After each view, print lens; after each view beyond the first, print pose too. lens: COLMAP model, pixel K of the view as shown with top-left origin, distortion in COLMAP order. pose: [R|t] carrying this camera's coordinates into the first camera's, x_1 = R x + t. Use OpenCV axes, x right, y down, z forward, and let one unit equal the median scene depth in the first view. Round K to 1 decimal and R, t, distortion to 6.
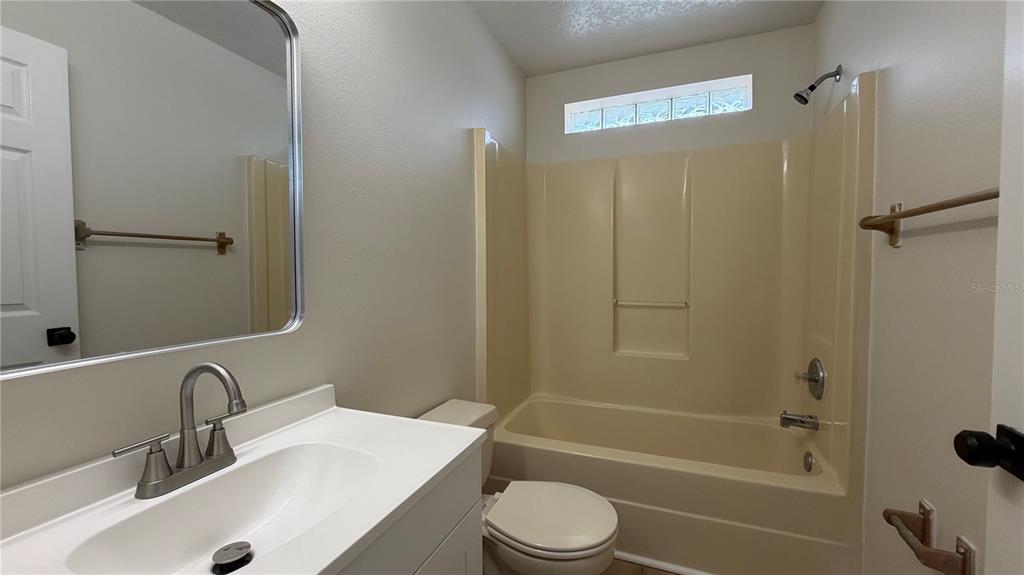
lens RADIAL K [[412.1, 0, 515.5], [0, 412.1, 287.6], [0, 0, 1]] dist [0.001659, 0.000214]
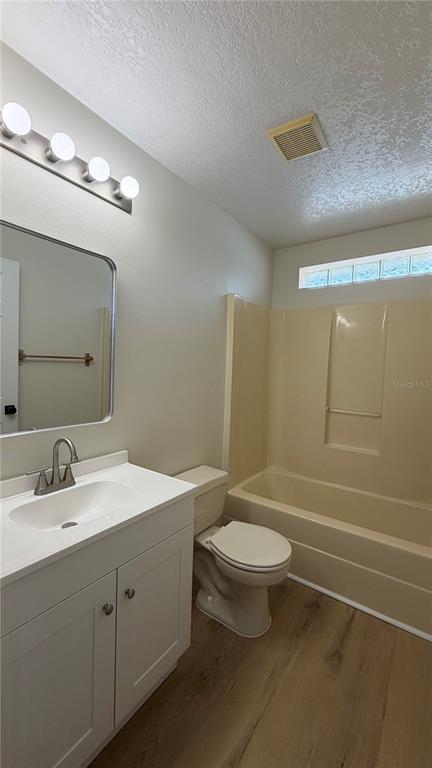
lens RADIAL K [[309.1, 0, 217.4], [0, 309.1, 380.8], [0, 0, 1]] dist [0.001659, 0.000214]
pose [[0.969191, 0.045026, -0.242158, 0.215409], [-0.045362, 0.998962, 0.004192, -0.082819], [0.242095, 0.006922, 0.970228, -0.200875]]
